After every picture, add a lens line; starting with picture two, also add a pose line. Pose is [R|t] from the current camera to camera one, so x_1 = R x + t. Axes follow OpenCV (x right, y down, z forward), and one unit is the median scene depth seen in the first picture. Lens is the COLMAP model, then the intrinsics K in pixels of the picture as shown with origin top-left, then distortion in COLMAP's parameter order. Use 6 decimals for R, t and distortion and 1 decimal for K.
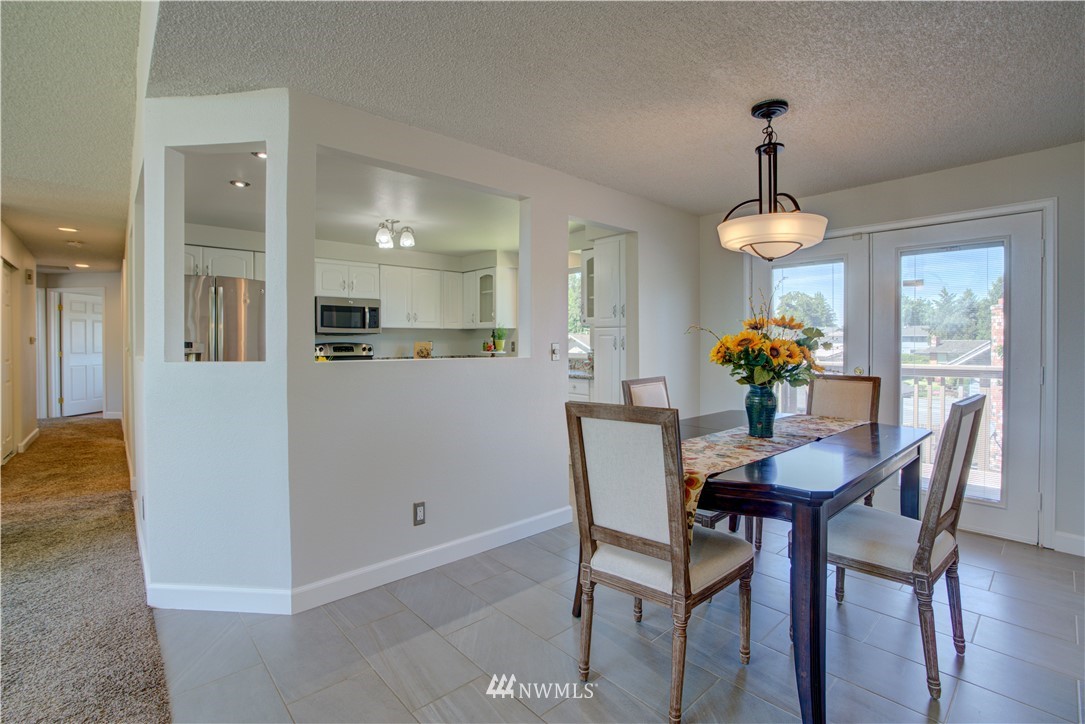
lens RADIAL K [[506.6, 0, 545.9], [0, 506.6, 354.6], [0, 0, 1]] dist [-0.073578, 0.040568]
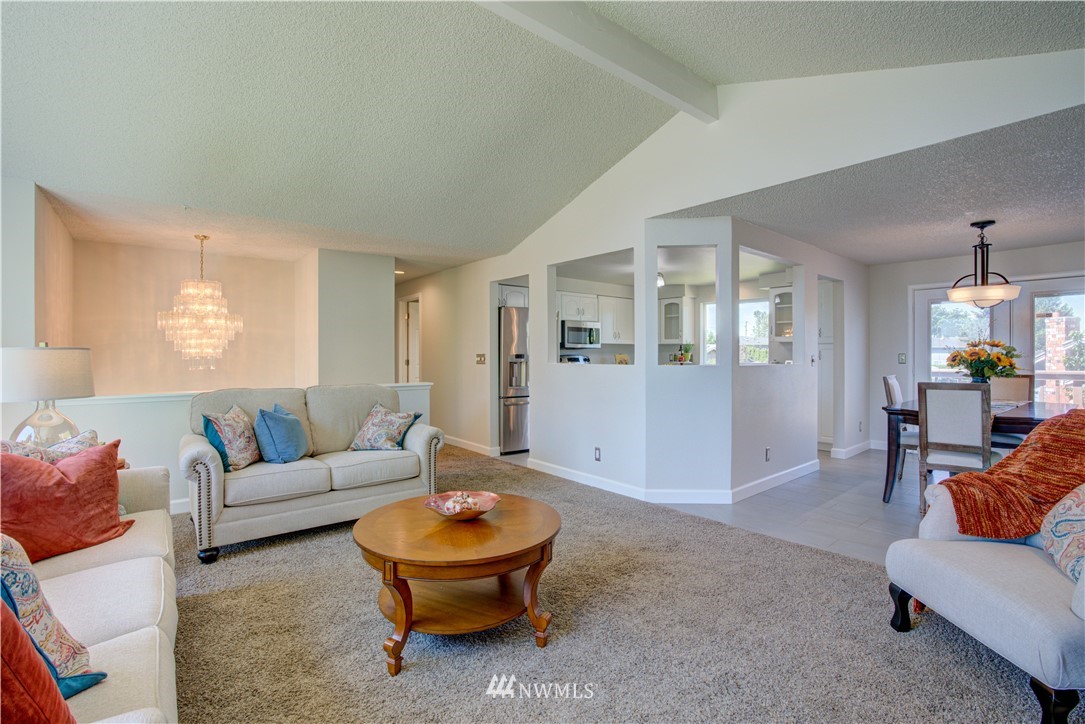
lens RADIAL K [[506.6, 0, 545.9], [0, 506.6, 354.6], [0, 0, 1]] dist [-0.073578, 0.040568]
pose [[0.999040, -0.000971, -0.043800, -0.434784], [-0.000140, 0.999678, -0.025358, 0.009151], [0.043811, 0.025340, 0.998718, -0.344303]]
